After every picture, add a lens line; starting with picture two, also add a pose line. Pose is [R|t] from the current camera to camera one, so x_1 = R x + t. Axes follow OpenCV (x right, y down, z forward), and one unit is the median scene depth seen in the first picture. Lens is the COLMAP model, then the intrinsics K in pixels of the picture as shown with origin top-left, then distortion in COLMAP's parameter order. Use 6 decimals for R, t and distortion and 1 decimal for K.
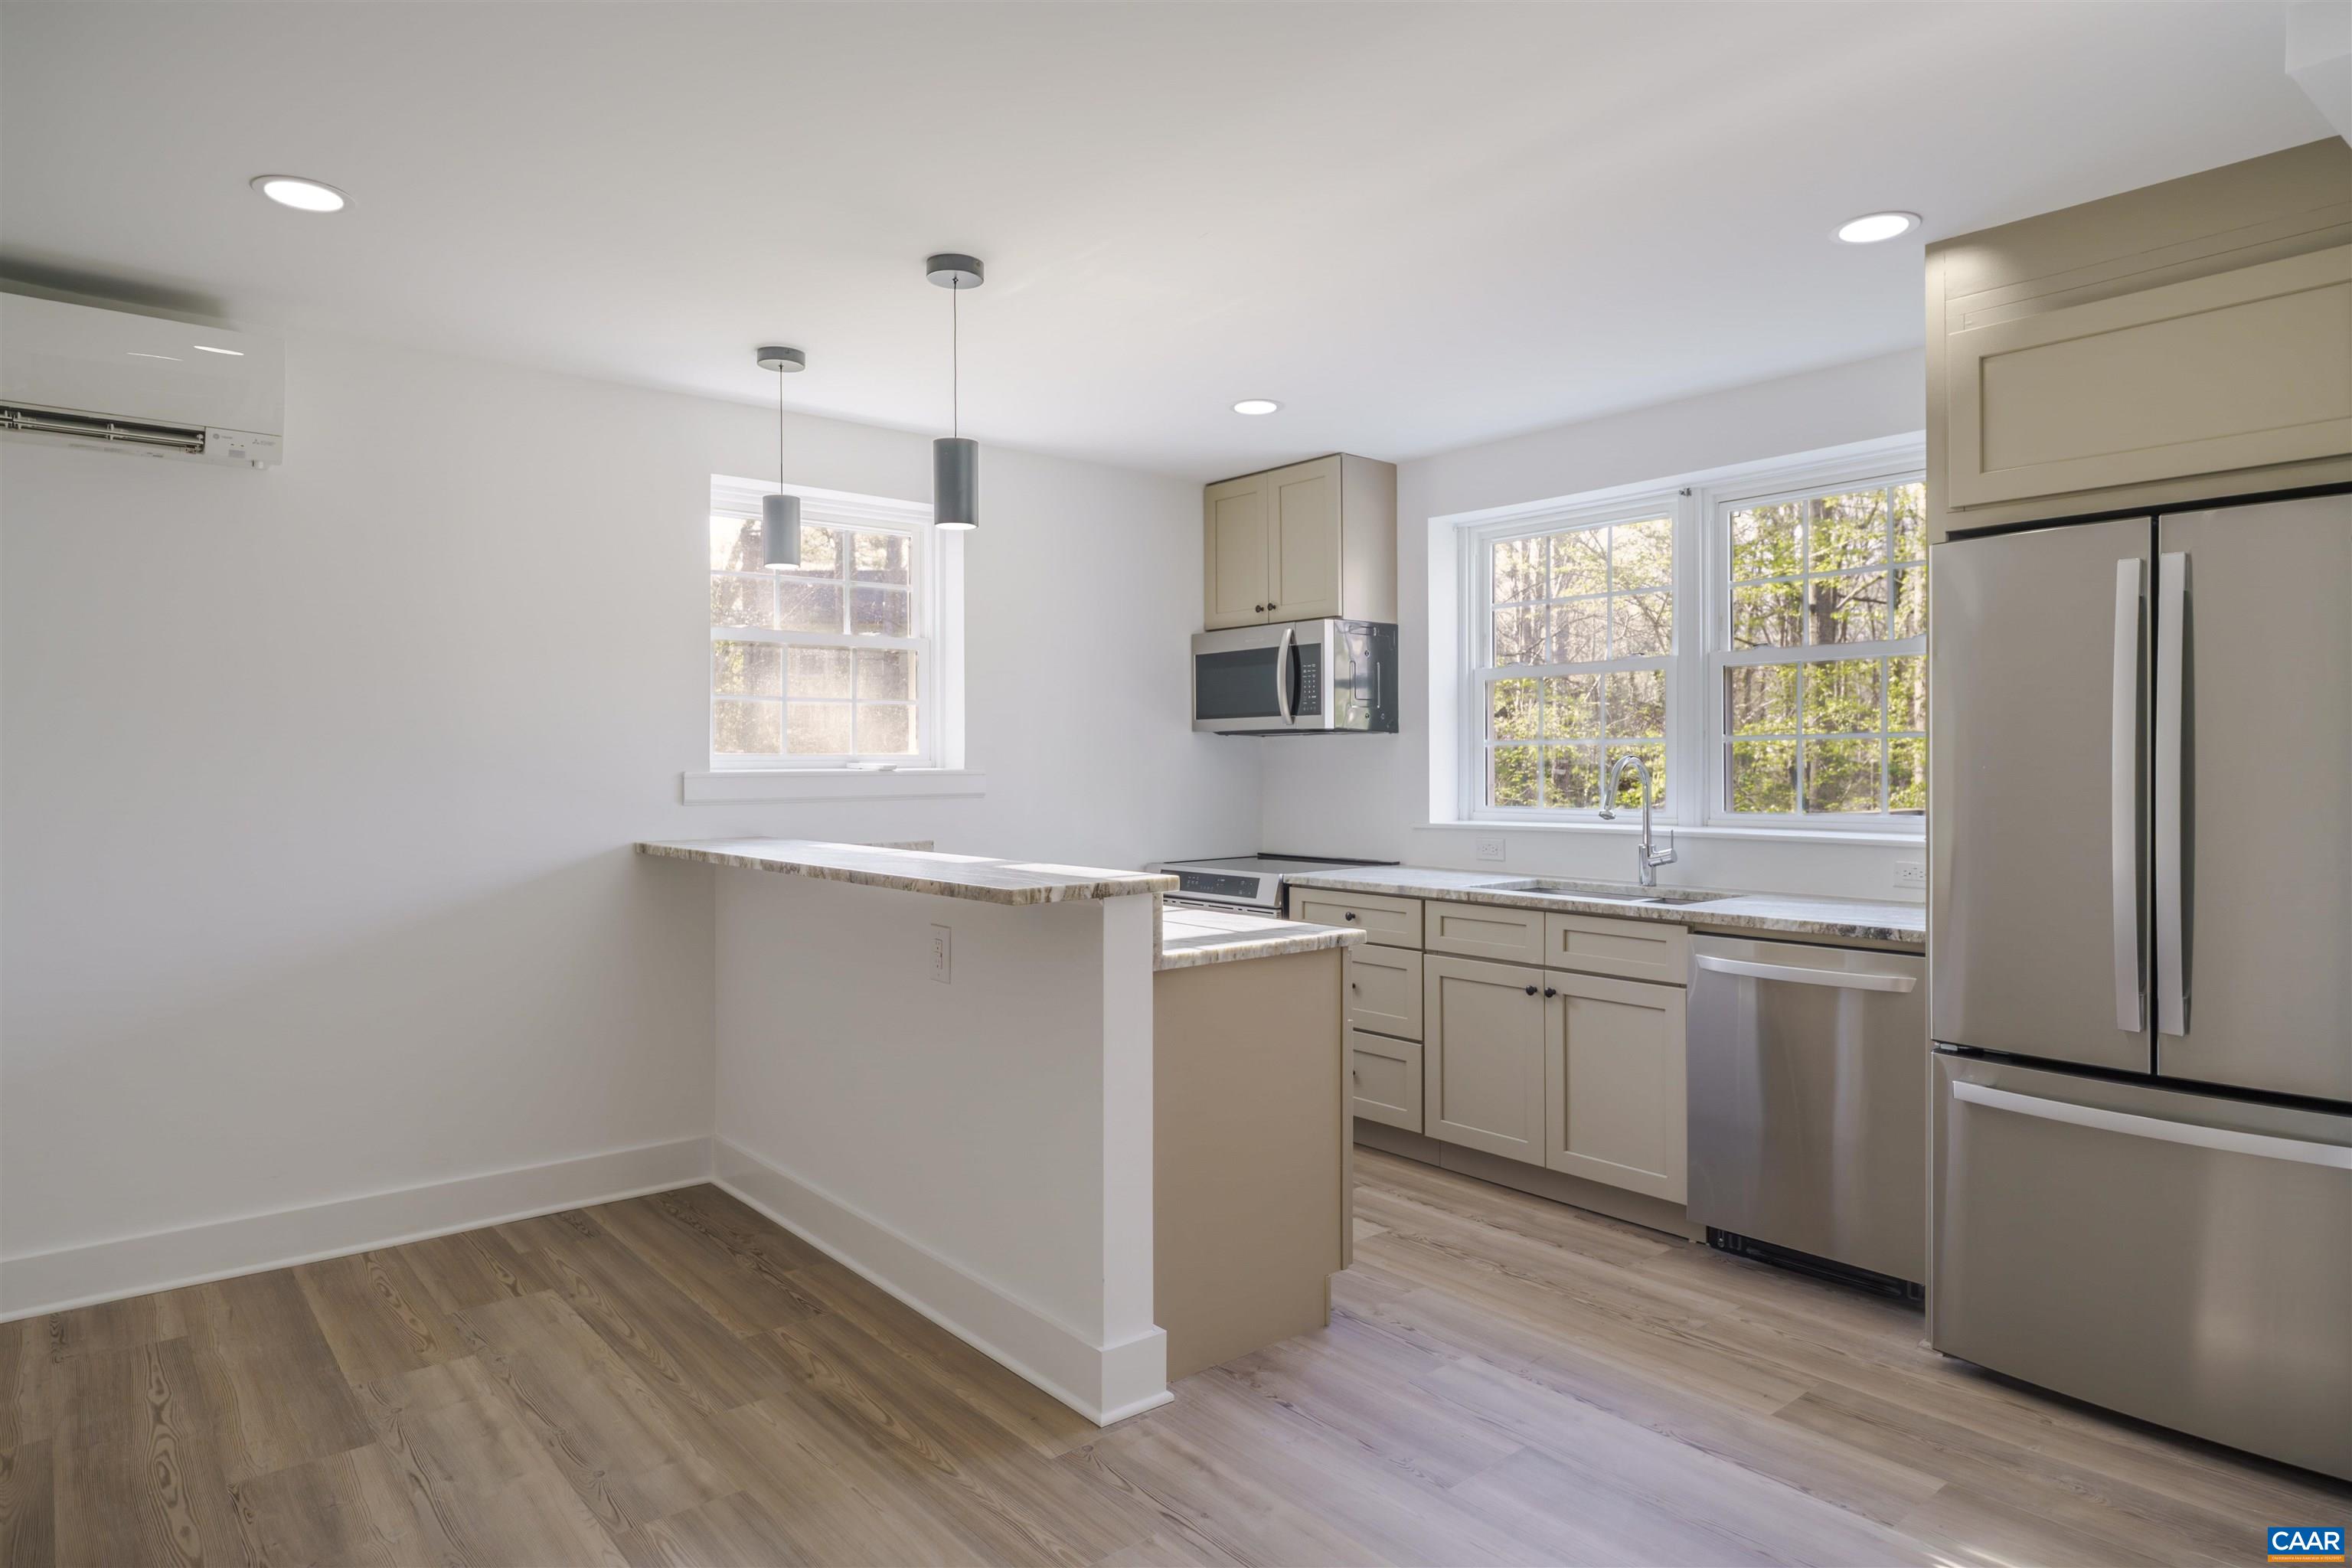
lens RADIAL K [[1332.4, 0, 1169.6], [0, 1332.4, 776.4], [0, 0, 1]] dist [0.002837, -0.003329]
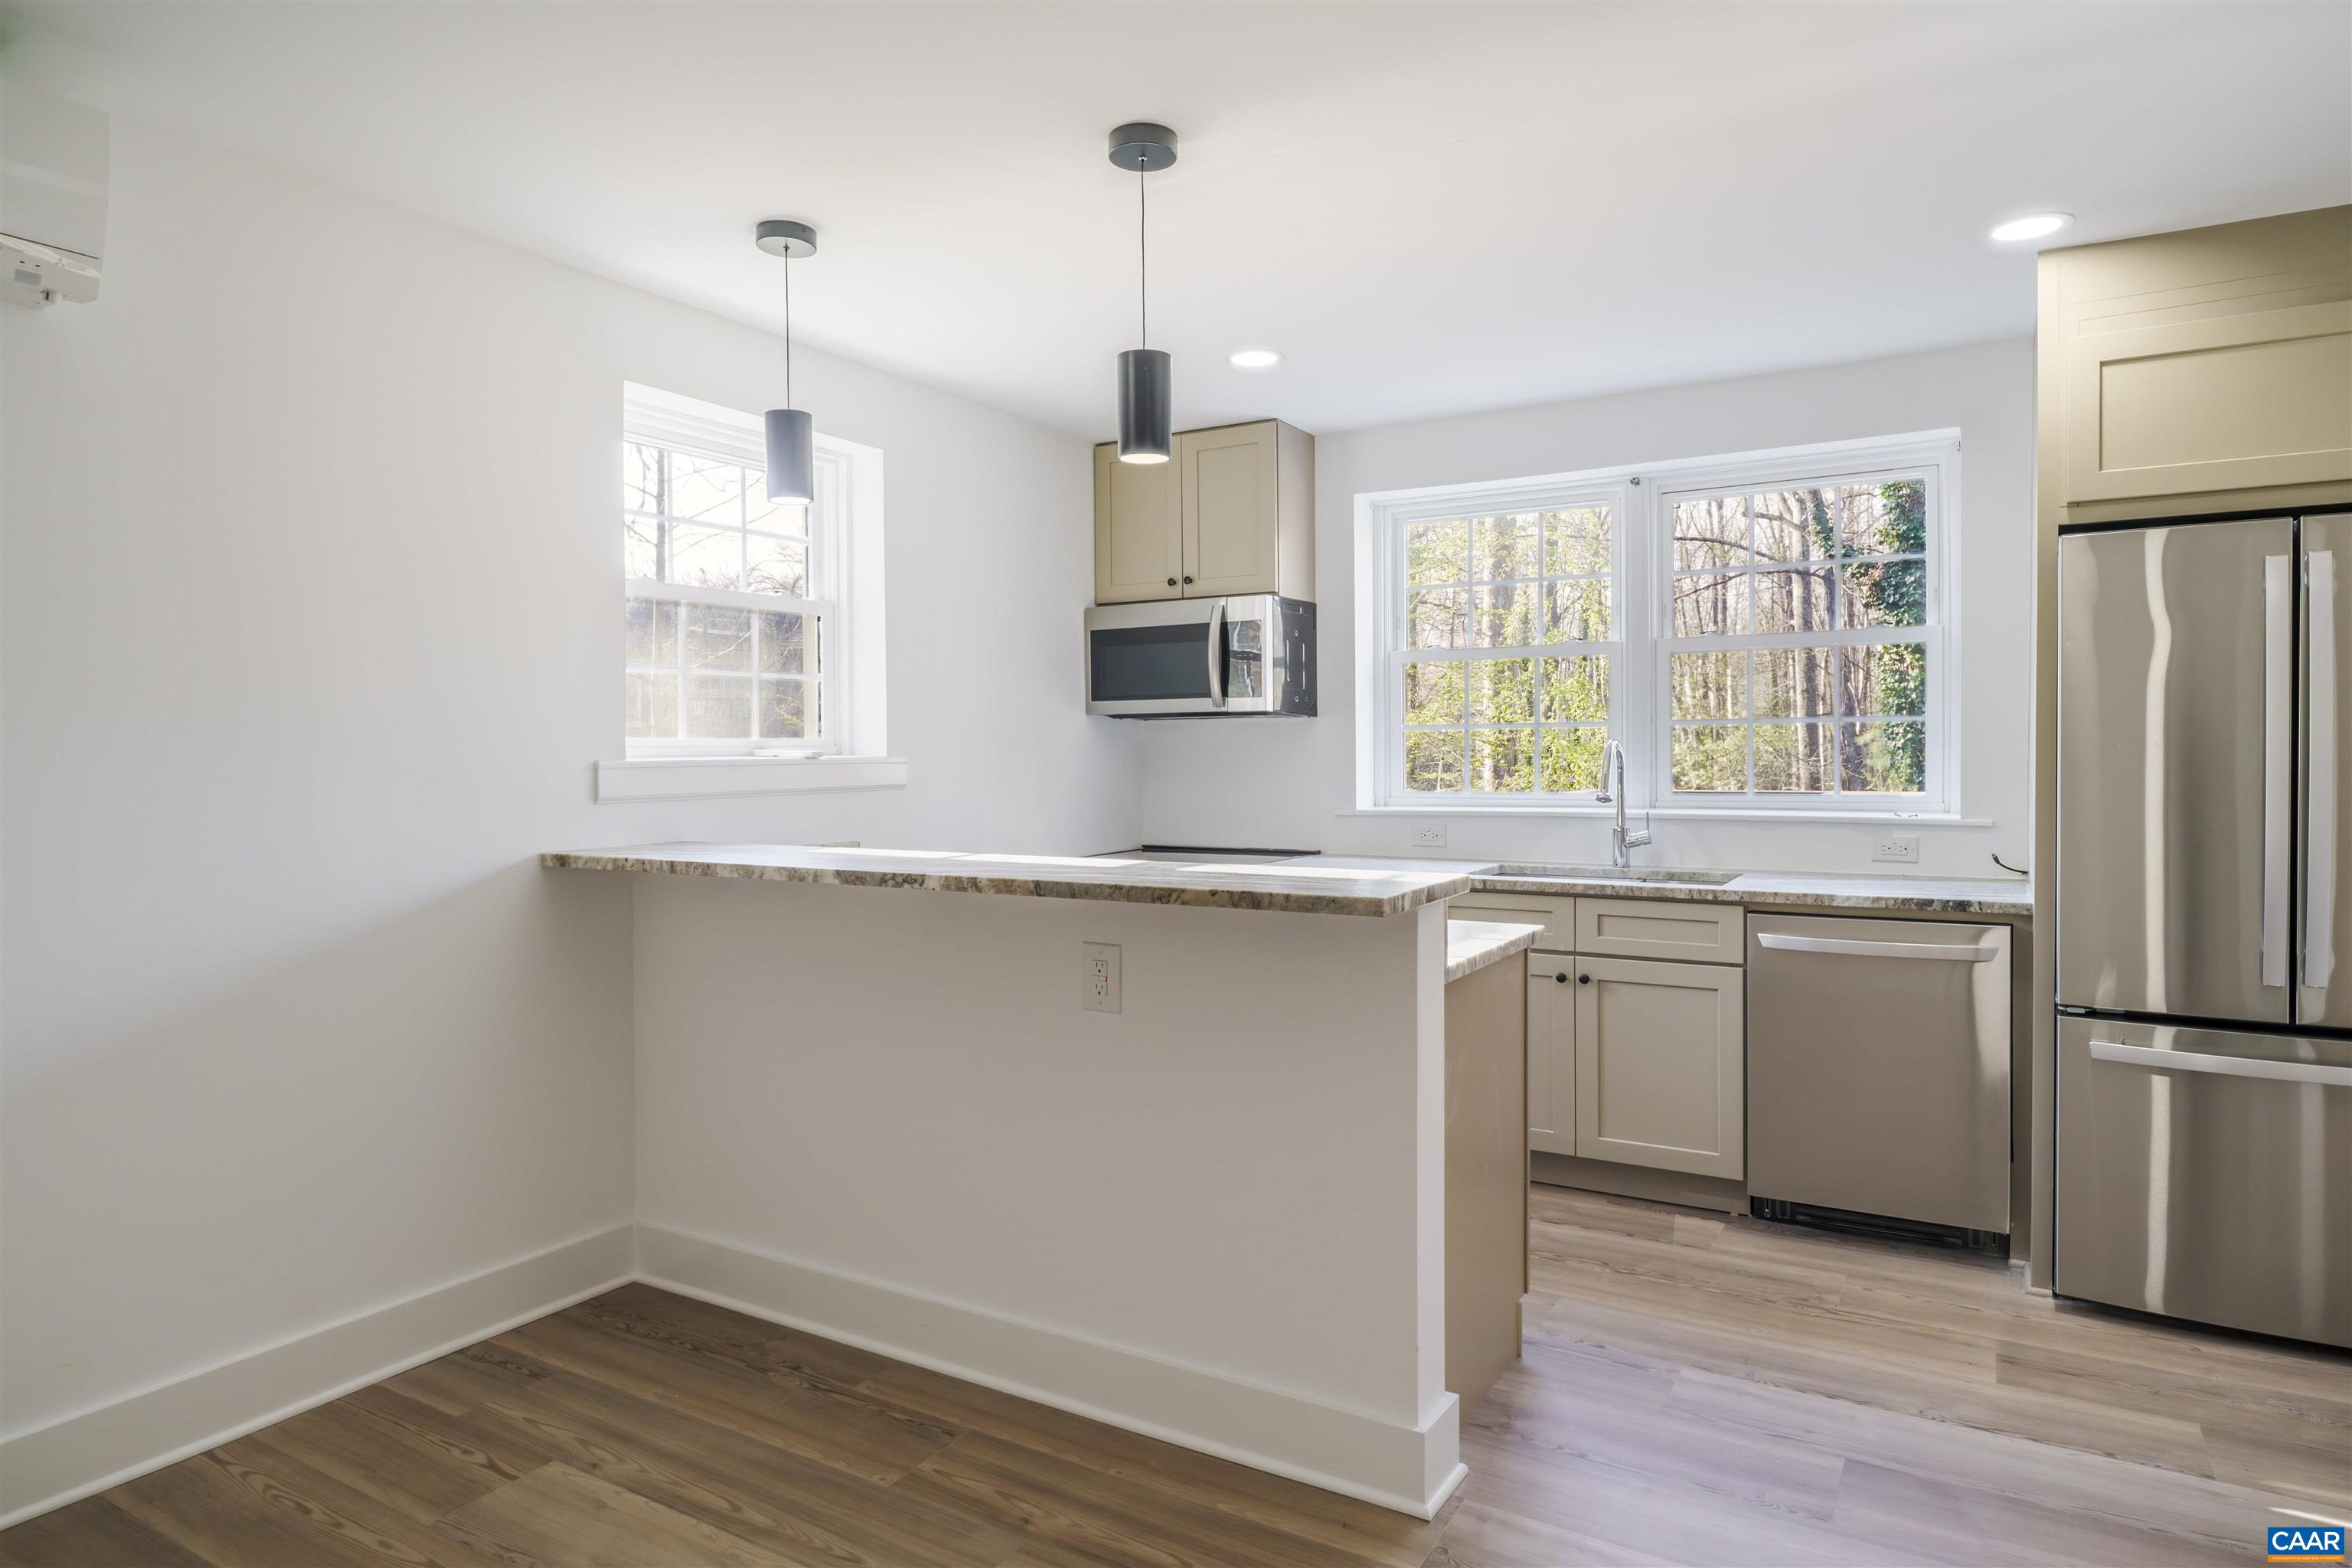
lens RADIAL K [[1332.4, 0, 1175.5], [0, 1332.4, 780.4], [0, 0, 1]] dist [0.002837, -0.003329]
pose [[0.946448, -0.011165, 0.322664, -0.351287], [0.007437, 0.999891, 0.012784, 0.000591], [-0.322771, -0.009699, 0.946427, 0.182510]]
